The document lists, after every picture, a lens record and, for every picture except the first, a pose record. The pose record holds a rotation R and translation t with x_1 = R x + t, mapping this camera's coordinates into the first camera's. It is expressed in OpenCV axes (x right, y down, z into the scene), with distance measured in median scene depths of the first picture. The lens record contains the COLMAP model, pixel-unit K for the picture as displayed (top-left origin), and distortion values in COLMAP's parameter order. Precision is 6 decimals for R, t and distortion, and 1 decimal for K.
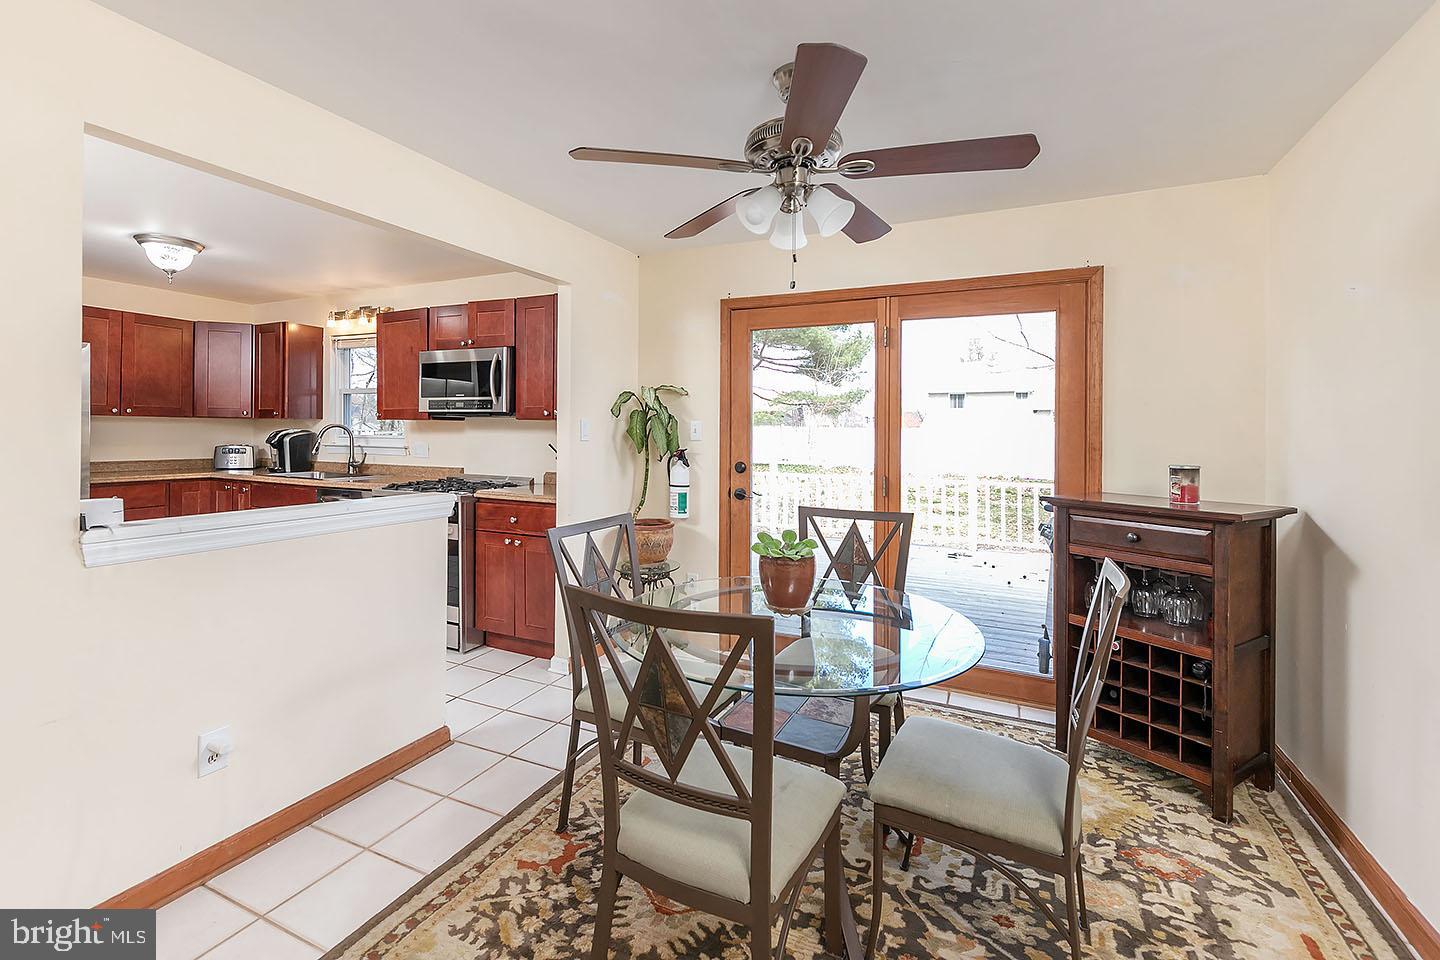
lens RADIAL K [[601.7, 0, 745.9], [0, 601.7, 431.6], [0, 0, 1]] dist [-0.002080, -0.000633]
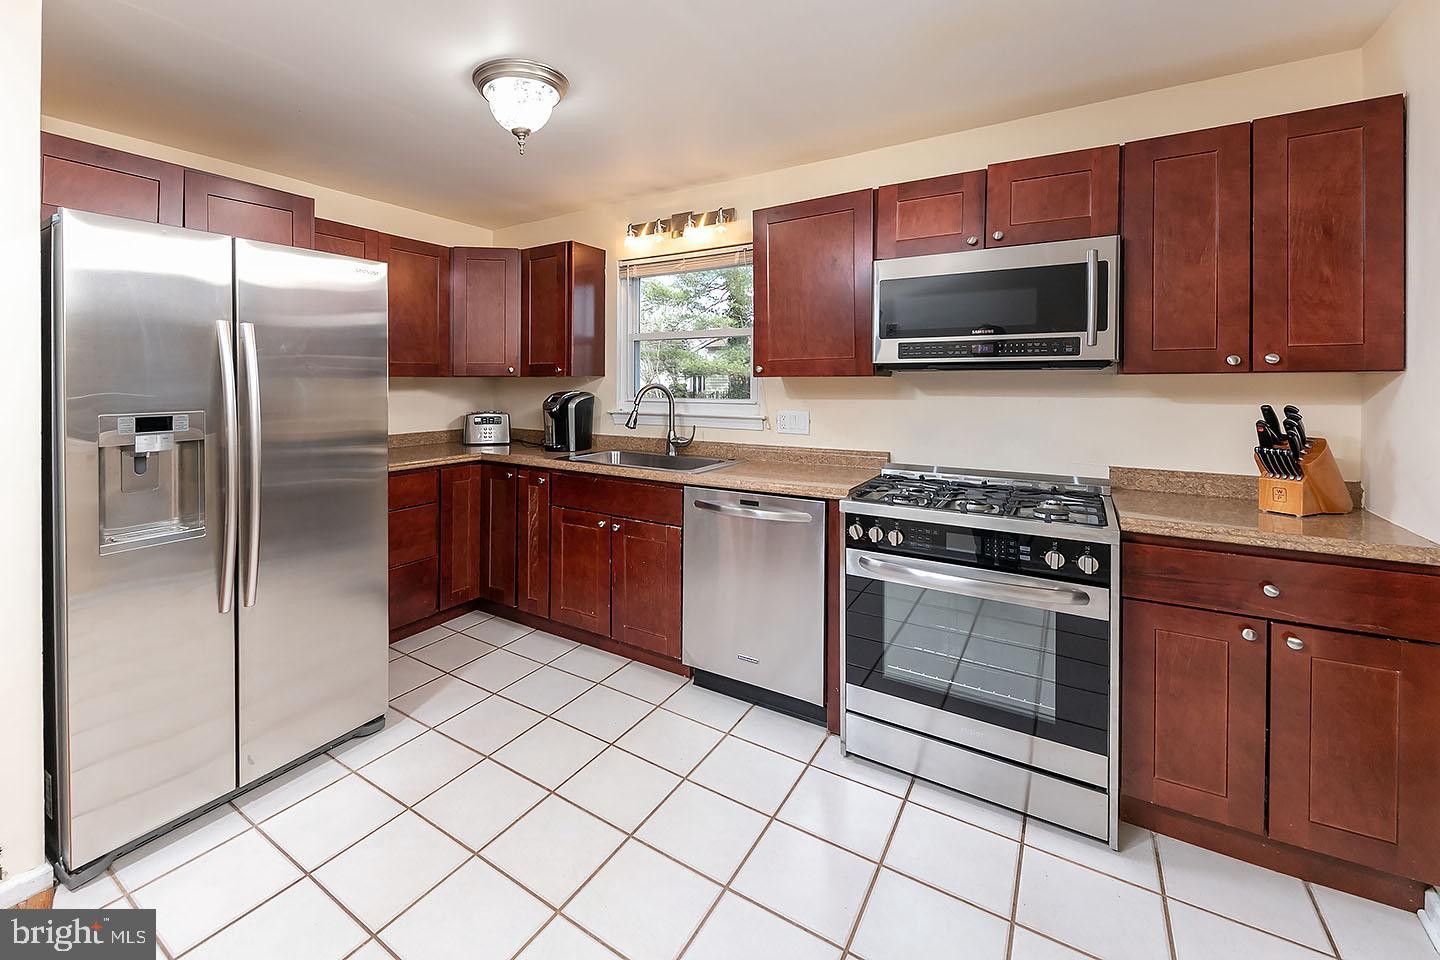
lens RADIAL K [[601.7, 0, 697.1], [0, 601.7, 382.0], [0, 0, 1]] dist [-0.002080, -0.000633]
pose [[0.988026, -0.010622, -0.153918, -0.520439], [0.010415, 0.999943, -0.002153, -0.012524], [0.153932, 0.000524, 0.988081, 0.326240]]
